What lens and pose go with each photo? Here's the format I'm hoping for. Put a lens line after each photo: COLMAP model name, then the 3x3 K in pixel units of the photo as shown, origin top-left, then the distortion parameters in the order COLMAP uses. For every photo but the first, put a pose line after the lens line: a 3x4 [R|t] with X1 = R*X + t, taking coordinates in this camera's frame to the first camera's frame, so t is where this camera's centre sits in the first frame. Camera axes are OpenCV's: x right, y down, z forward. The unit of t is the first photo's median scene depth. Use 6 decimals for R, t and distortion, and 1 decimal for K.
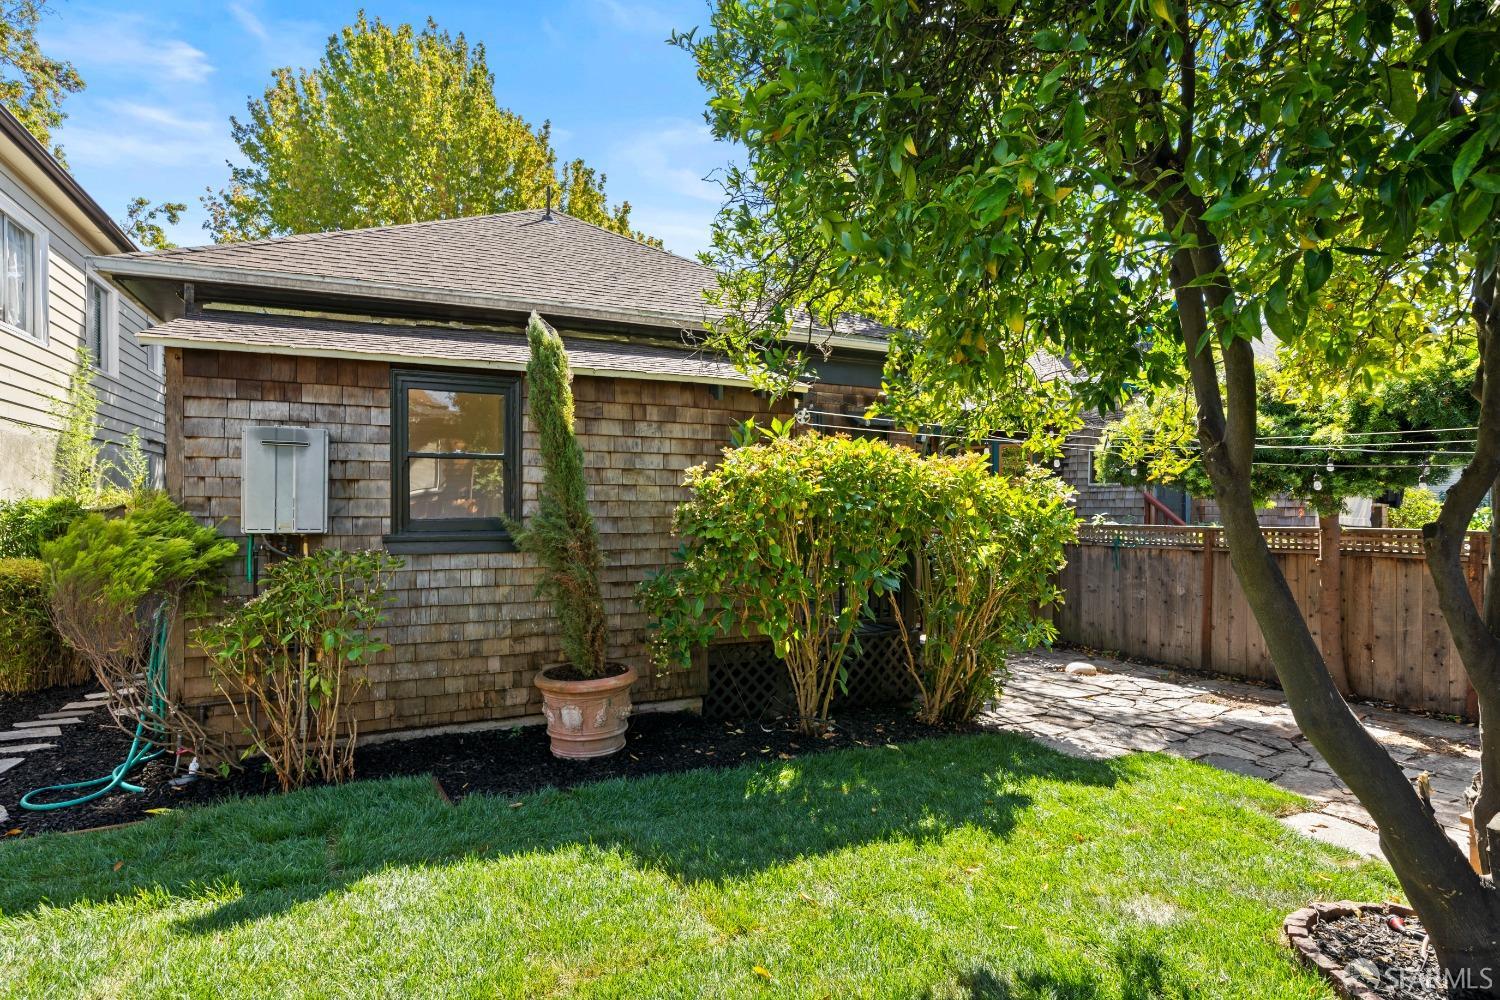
lens RADIAL K [[772.2, 0, 750.0], [0, 772.2, 500.0], [0, 0, 1]] dist [0.003867, 0.001262]
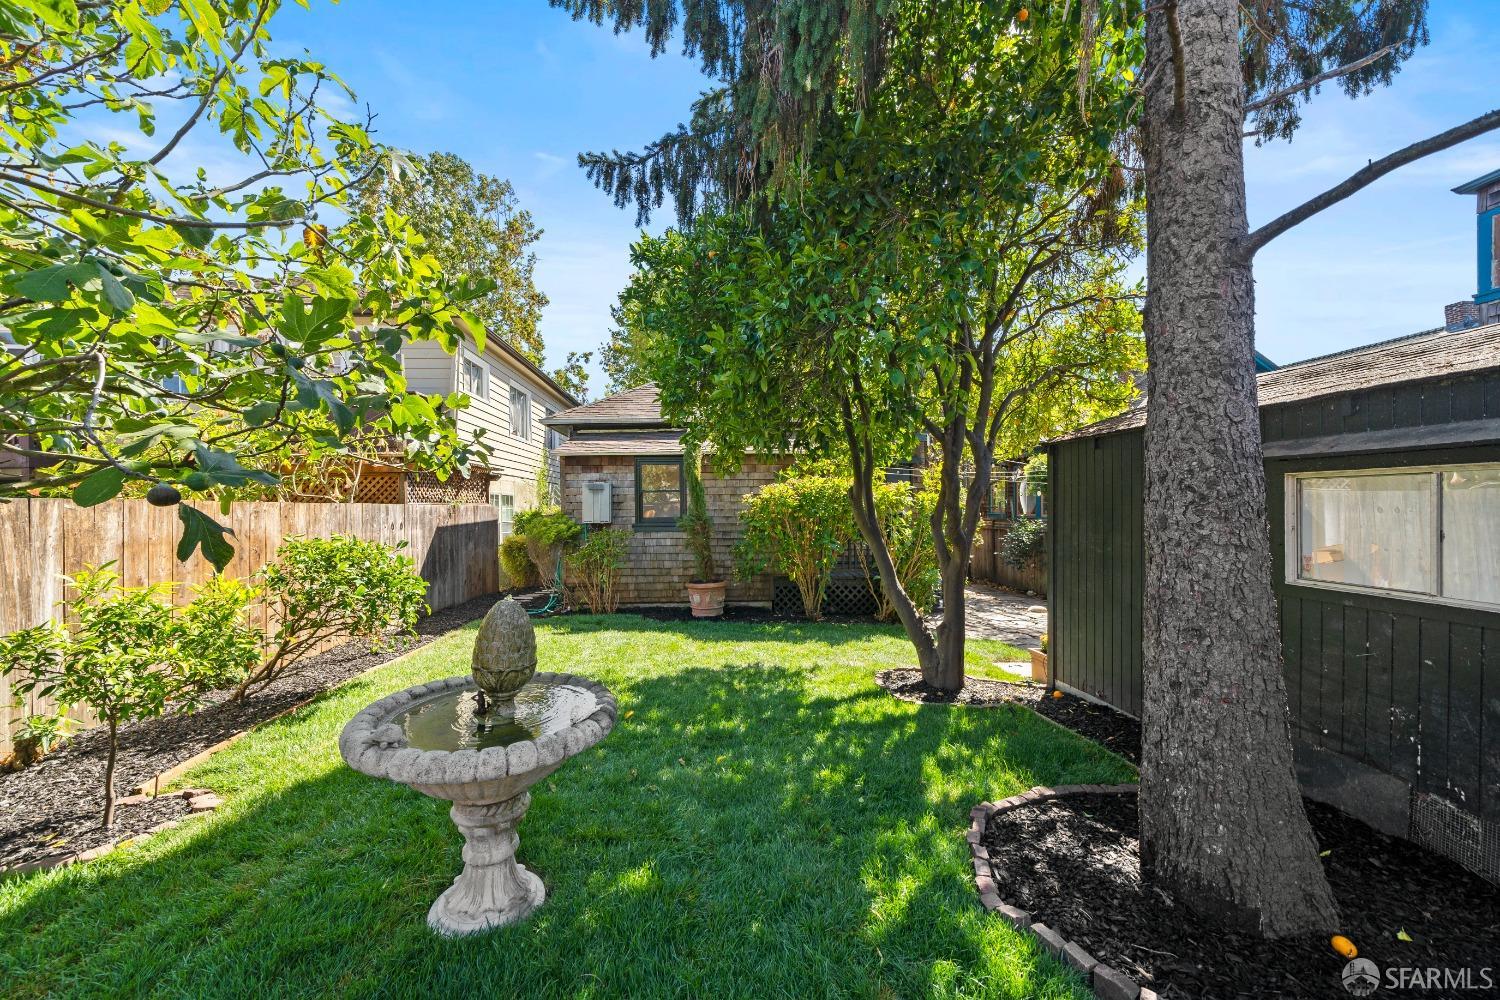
lens RADIAL K [[559.7, 0, 739.5], [0, 559.7, 497.7], [0, 0, 1]] dist [-0.000550, -0.000025]
pose [[0.923283, -0.018431, -0.383677, 0.532711], [0.014002, 0.999799, -0.014334, -0.007972], [0.383864, 0.007862, 0.923356, -0.529038]]
